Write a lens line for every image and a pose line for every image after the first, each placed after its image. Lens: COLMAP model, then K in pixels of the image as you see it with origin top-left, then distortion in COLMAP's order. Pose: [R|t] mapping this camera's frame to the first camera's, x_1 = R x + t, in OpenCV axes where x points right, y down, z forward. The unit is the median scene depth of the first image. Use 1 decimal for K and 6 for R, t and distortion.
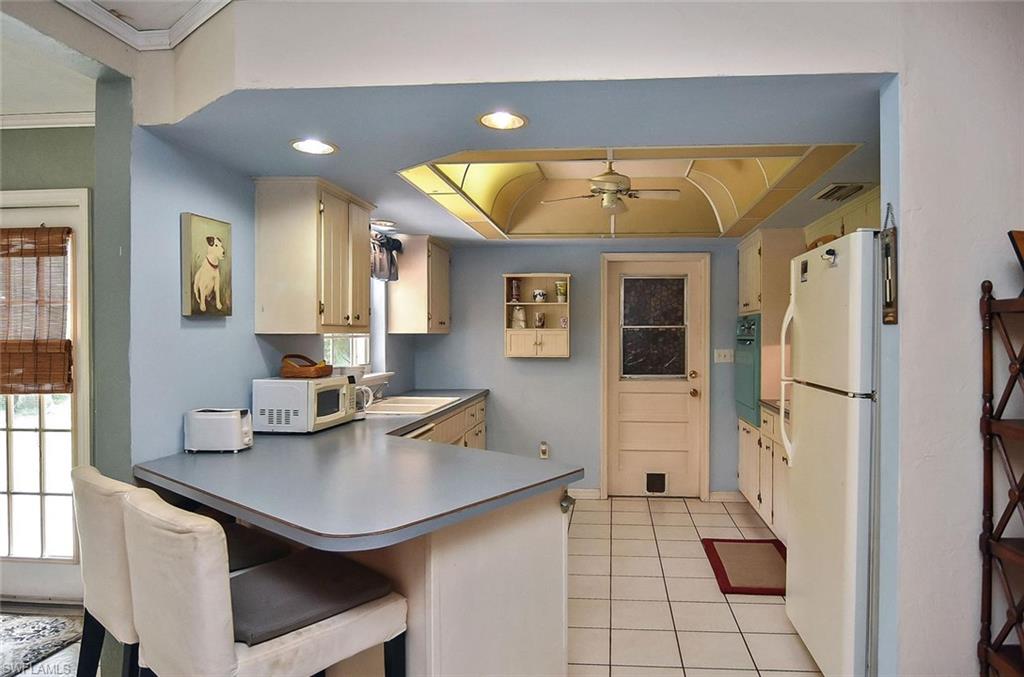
lens RADIAL K [[574.1, 0, 547.6], [0, 574.1, 339.5], [0, 0, 1]] dist [-0.007988, -0.004533]
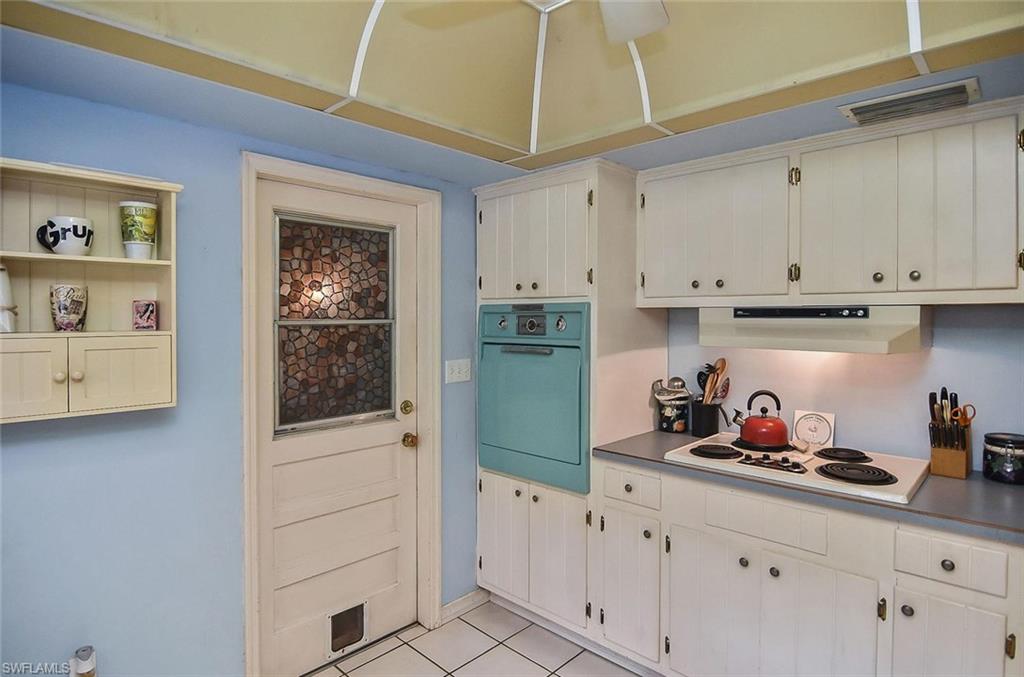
lens RADIAL K [[574.1, 0, 528.9], [0, 574.1, 323.9], [0, 0, 1]] dist [-0.007988, -0.004533]
pose [[0.613298, -0.011418, 0.789769, -0.127207], [0.009045, 0.999931, 0.007432, -0.026170], [-0.789800, 0.002586, 0.613360, 0.640156]]
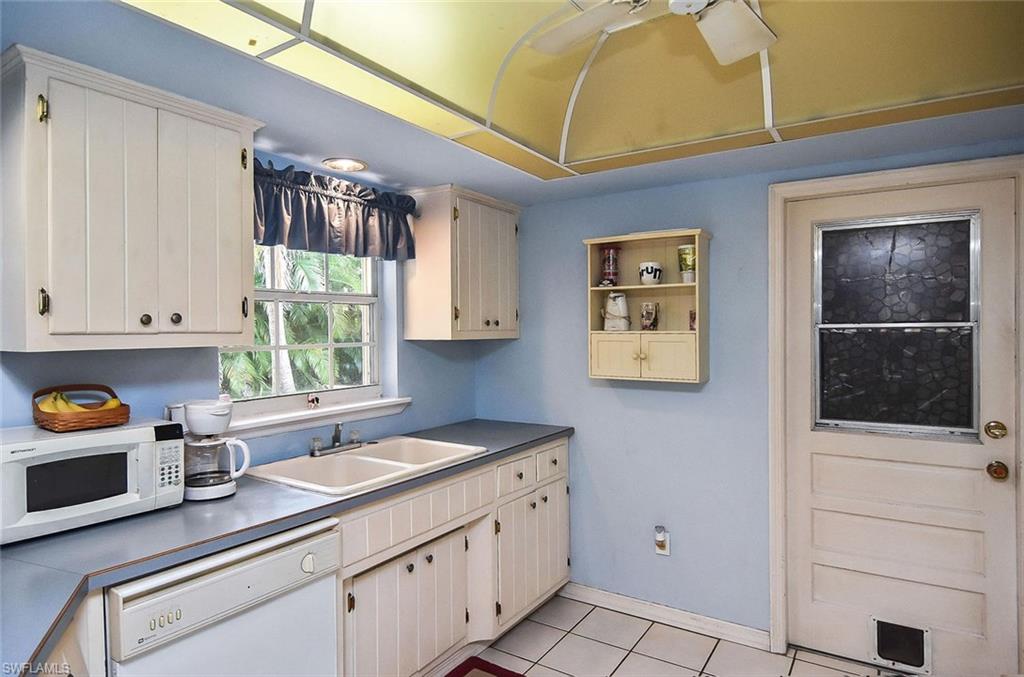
lens RADIAL K [[574.1, 0, 502.9], [0, 574.1, 337.8], [0, 0, 1]] dist [-0.007988, -0.004533]
pose [[0.881134, 0.001326, -0.472865, 0.140787], [0.001046, 0.999988, 0.004753, -0.016222], [0.472866, -0.004683, 0.881122, 0.477161]]
